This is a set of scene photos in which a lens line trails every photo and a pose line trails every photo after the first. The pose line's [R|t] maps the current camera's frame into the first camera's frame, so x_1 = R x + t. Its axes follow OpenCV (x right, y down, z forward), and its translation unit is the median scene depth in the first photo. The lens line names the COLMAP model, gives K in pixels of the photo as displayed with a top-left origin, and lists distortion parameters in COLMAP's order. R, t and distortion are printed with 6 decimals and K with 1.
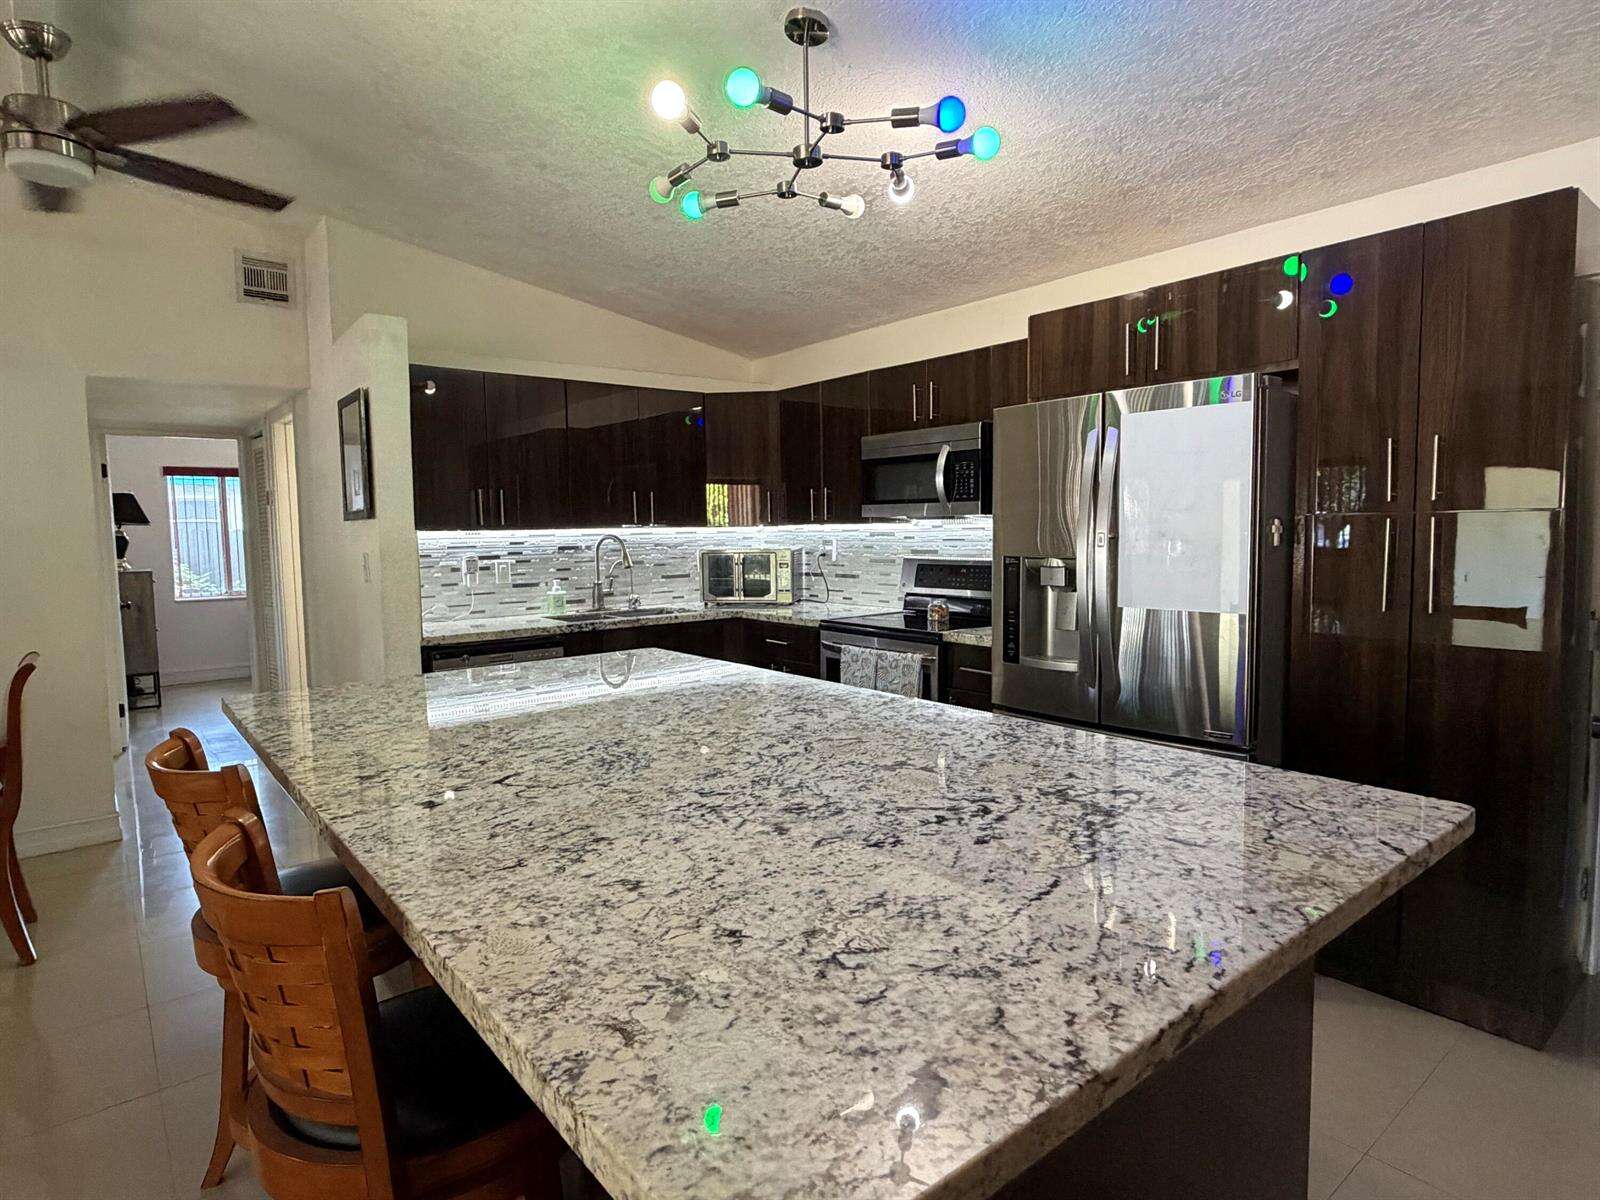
lens RADIAL K [[901.8, 0, 803.0], [0, 901.8, 596.4], [0, 0, 1]] dist [-0.000303, 0.002684]
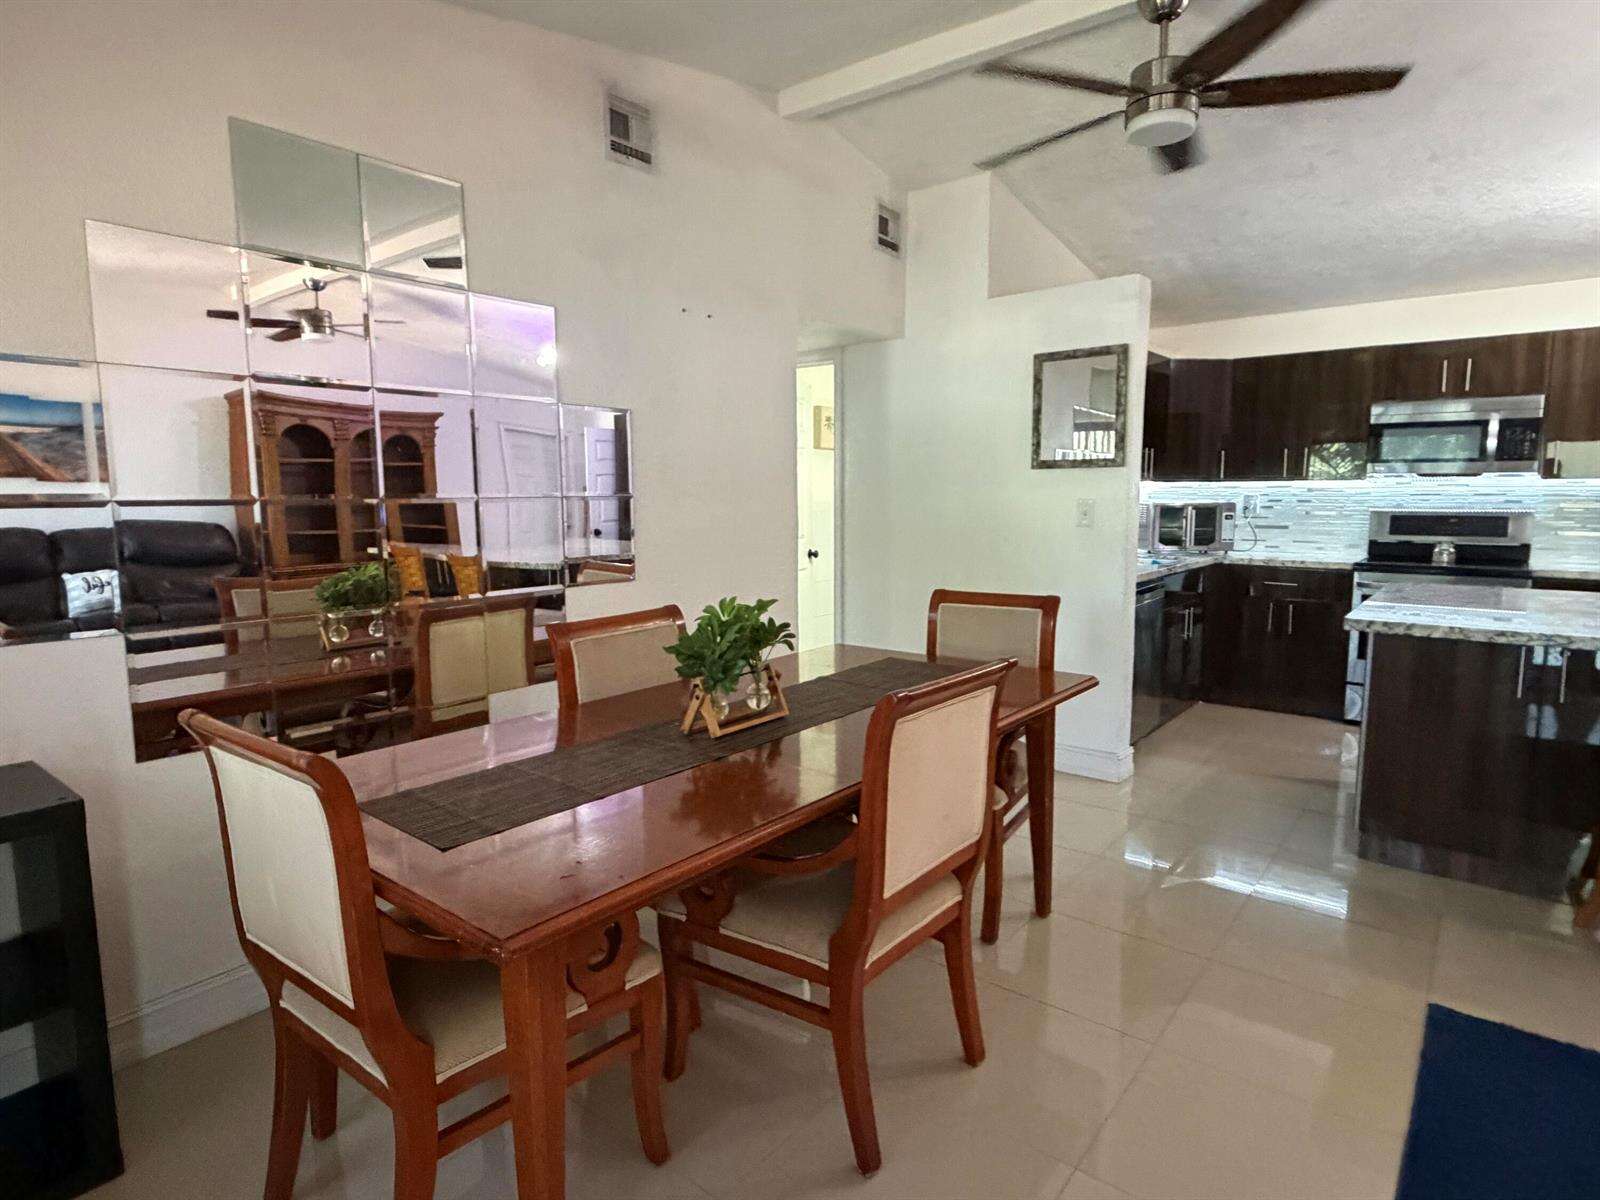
lens RADIAL K [[901.8, 0, 792.0], [0, 901.8, 595.3], [0, 0, 1]] dist [-0.000303, 0.002684]
pose [[0.977188, -0.011510, 0.212065, -1.003950], [0.003927, 0.999339, 0.036143, 0.025171], [-0.212341, -0.034486, 0.976587, 0.023894]]
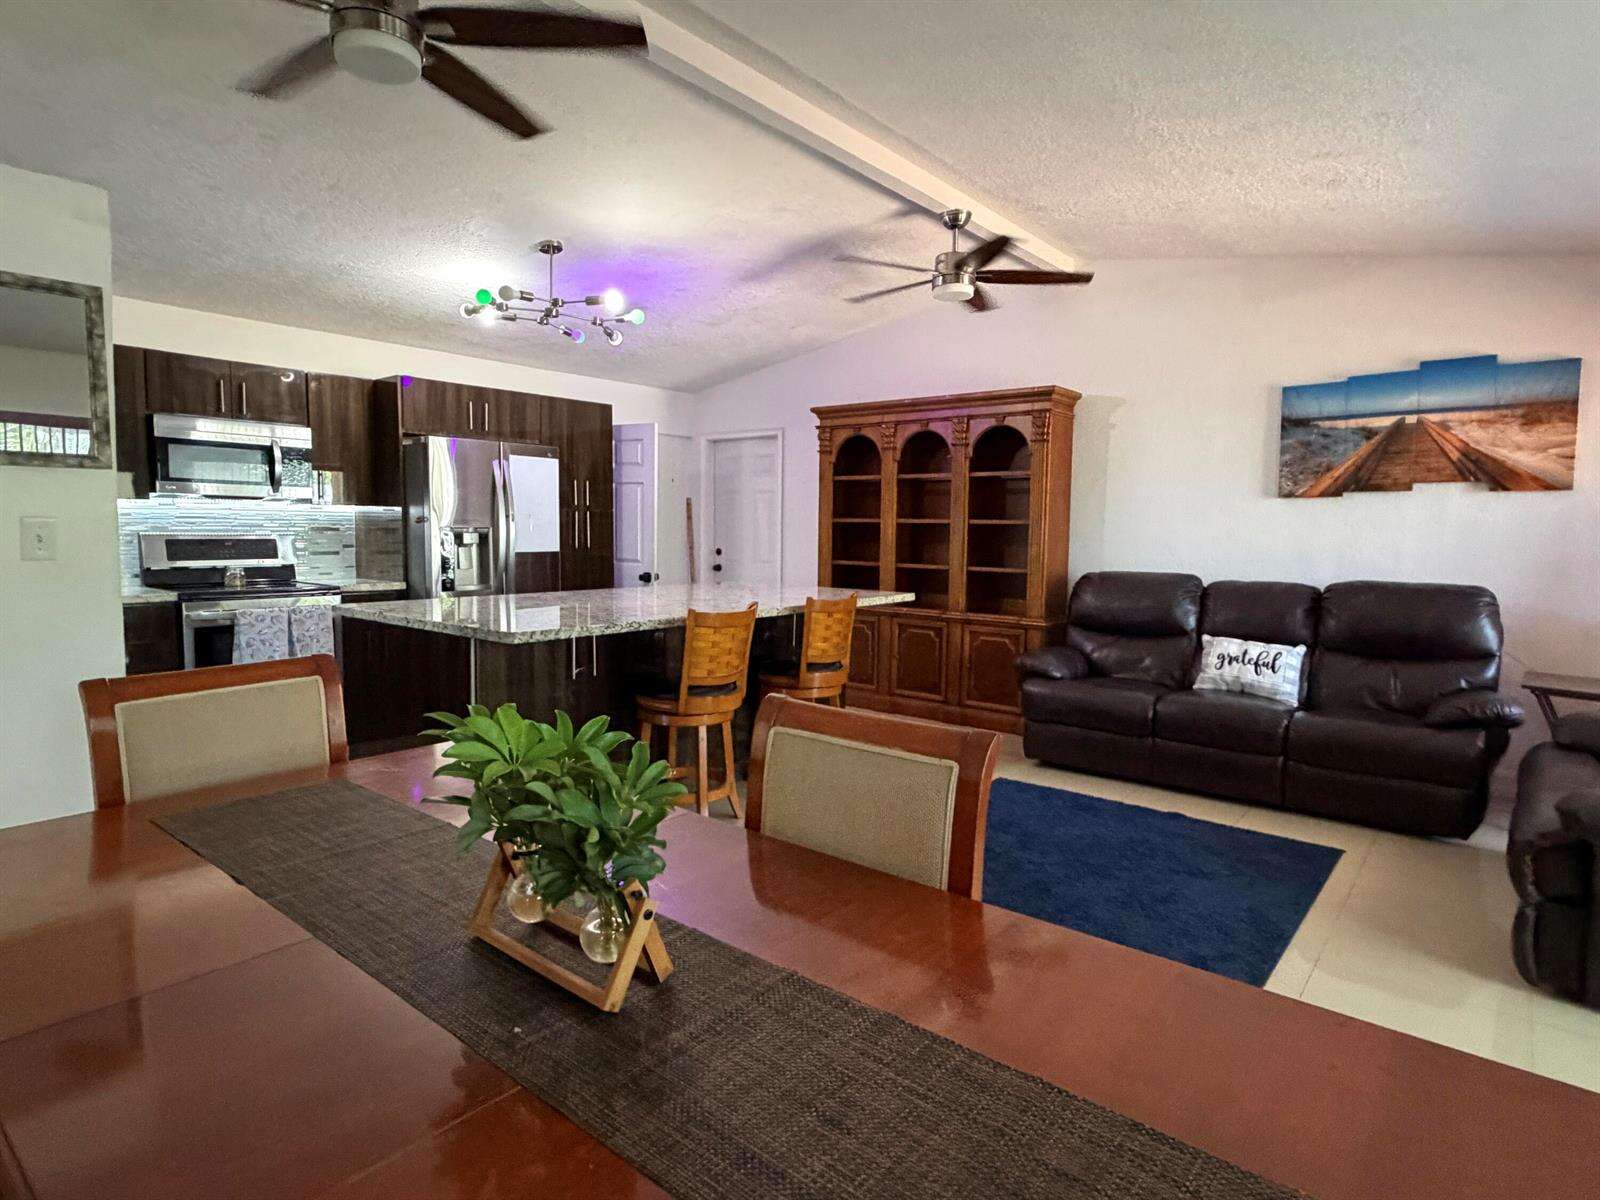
lens RADIAL K [[901.8, 0, 787.1], [0, 901.8, 603.5], [0, 0, 1]] dist [-0.000303, 0.002684]
pose [[-0.182652, -0.068961, 0.980756, -1.203479], [0.067287, 0.994321, 0.082446, 0.001047], [-0.980872, 0.081051, -0.176975, 0.544360]]
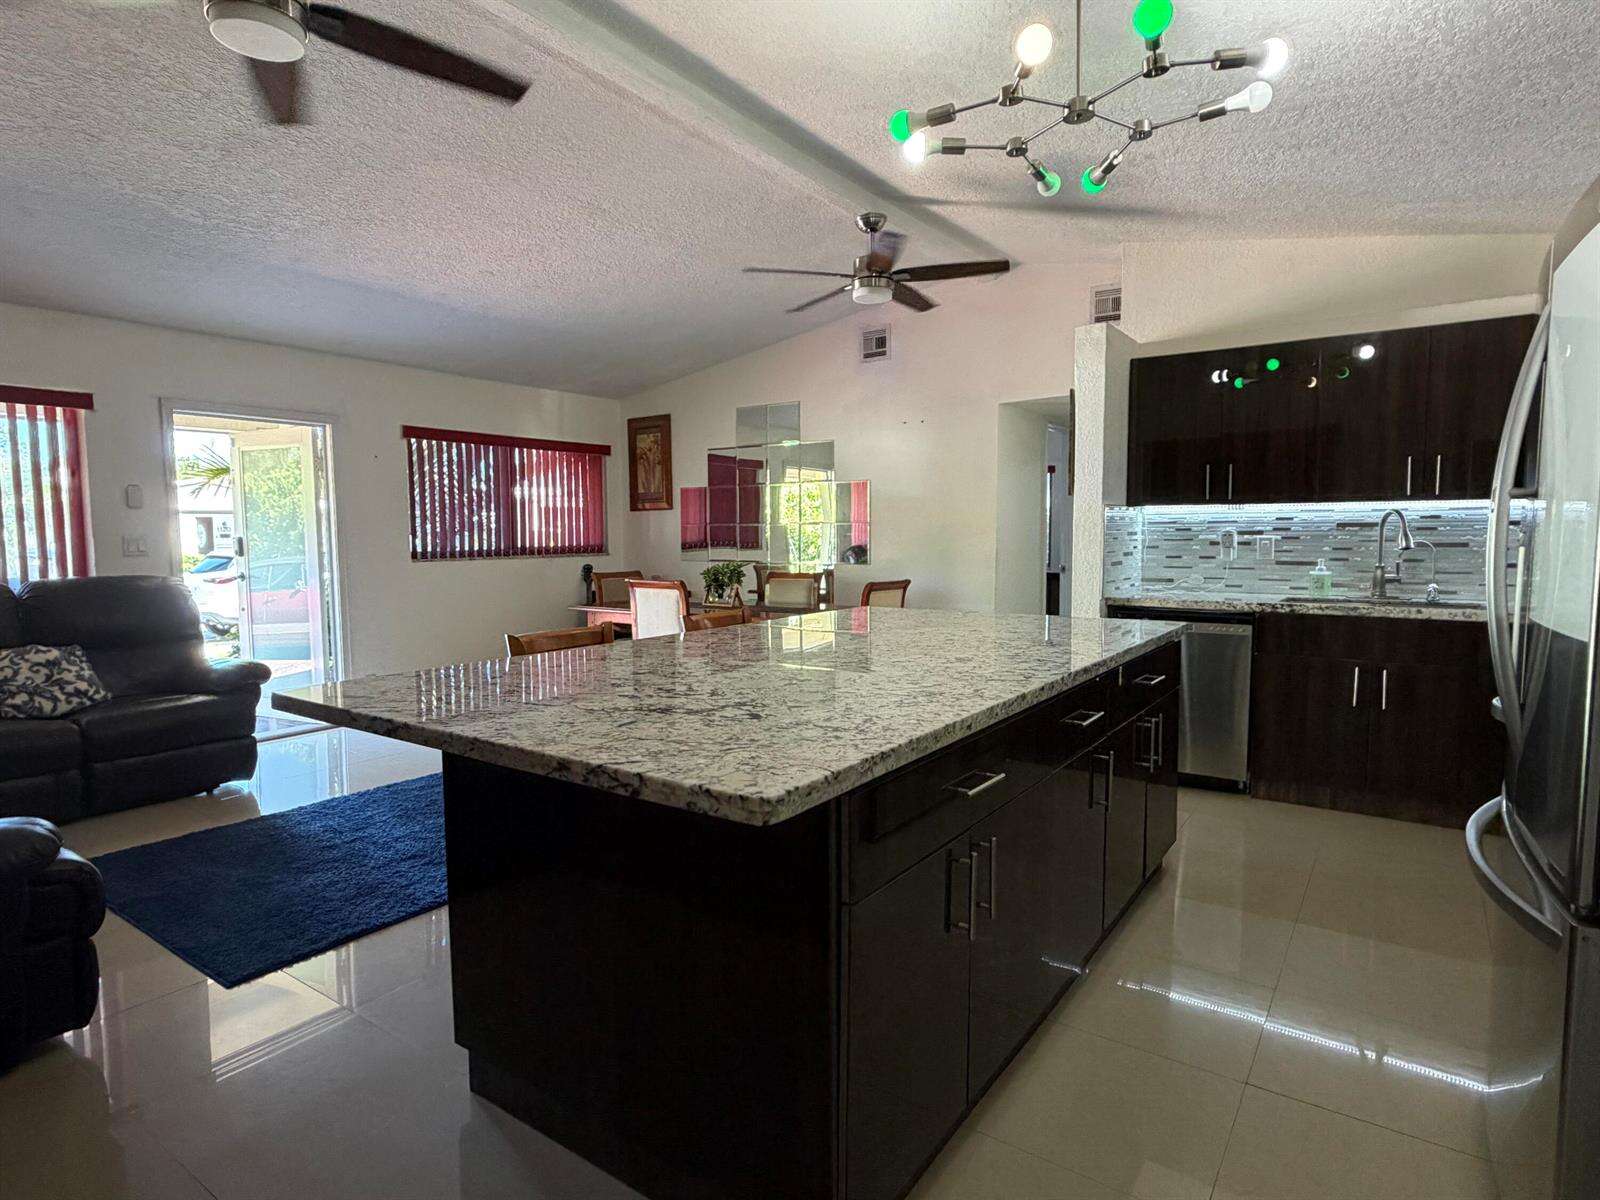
lens RADIAL K [[901.8, 0, 793.5], [0, 901.8, 605.5], [0, 0, 1]] dist [-0.000303, 0.002684]
pose [[0.255867, 0.095667, -0.961967, 0.542792], [-0.072774, 0.994174, 0.079514, -0.005921], [0.963969, 0.049661, 0.261338, 0.277987]]
